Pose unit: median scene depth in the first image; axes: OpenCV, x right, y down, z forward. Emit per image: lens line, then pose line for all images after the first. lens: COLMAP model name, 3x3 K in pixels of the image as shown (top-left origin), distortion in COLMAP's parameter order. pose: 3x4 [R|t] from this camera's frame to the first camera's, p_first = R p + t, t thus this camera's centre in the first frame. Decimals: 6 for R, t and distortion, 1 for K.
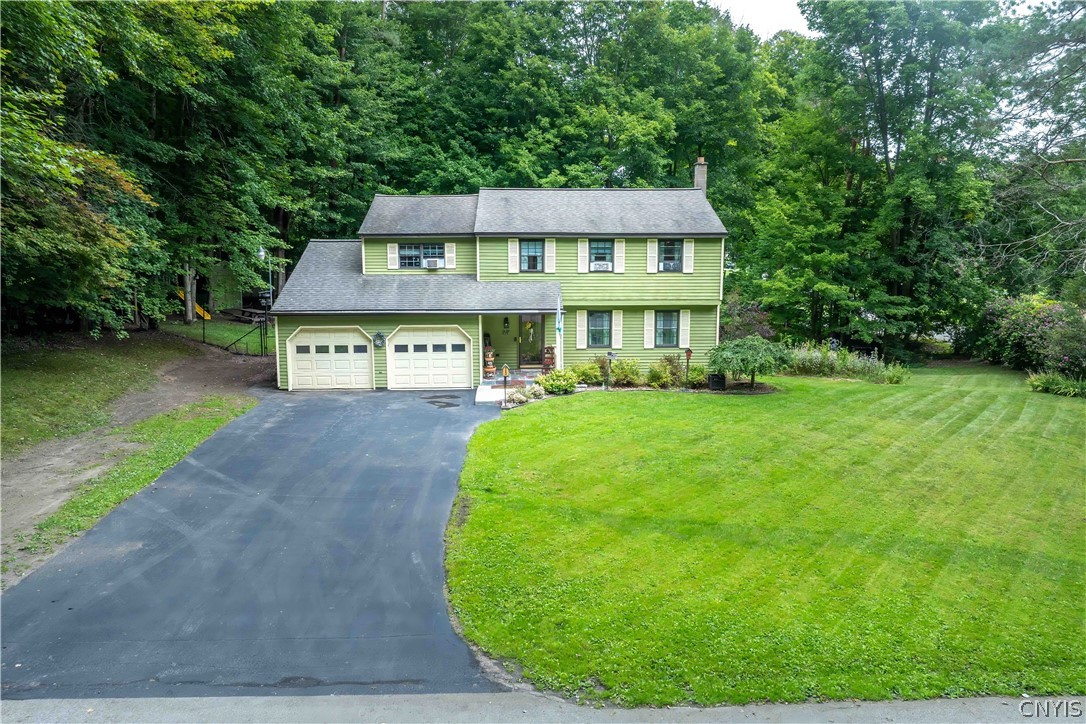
lens RADIAL K [[764.1, 0, 543.0], [0, 764.1, 362.0], [0, 0, 1]] dist [-0.031641, -0.002795]
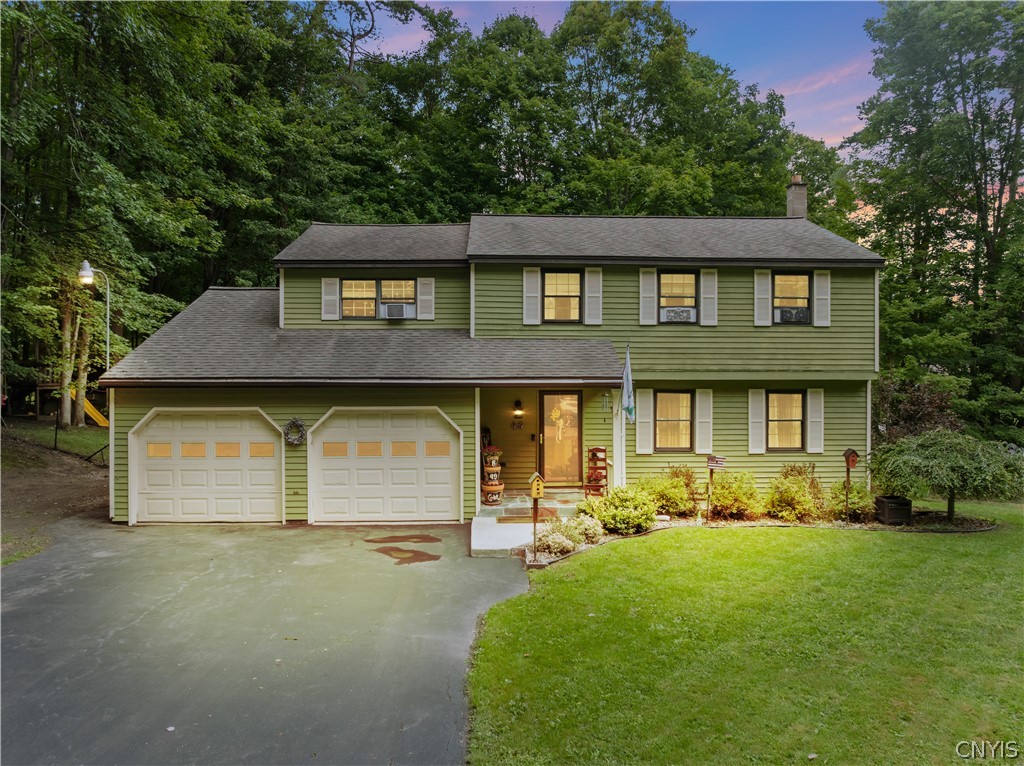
lens RADIAL K [[733.6, 0, 512.0], [0, 733.6, 383.0], [0, 0, 1]] dist [-0.026881, -0.000719]
pose [[0.999995, 0.002362, 0.001876, -0.055743], [-0.002061, 0.989105, -0.147197, 0.012458], [-0.002203, 0.147192, 0.989105, 0.447795]]
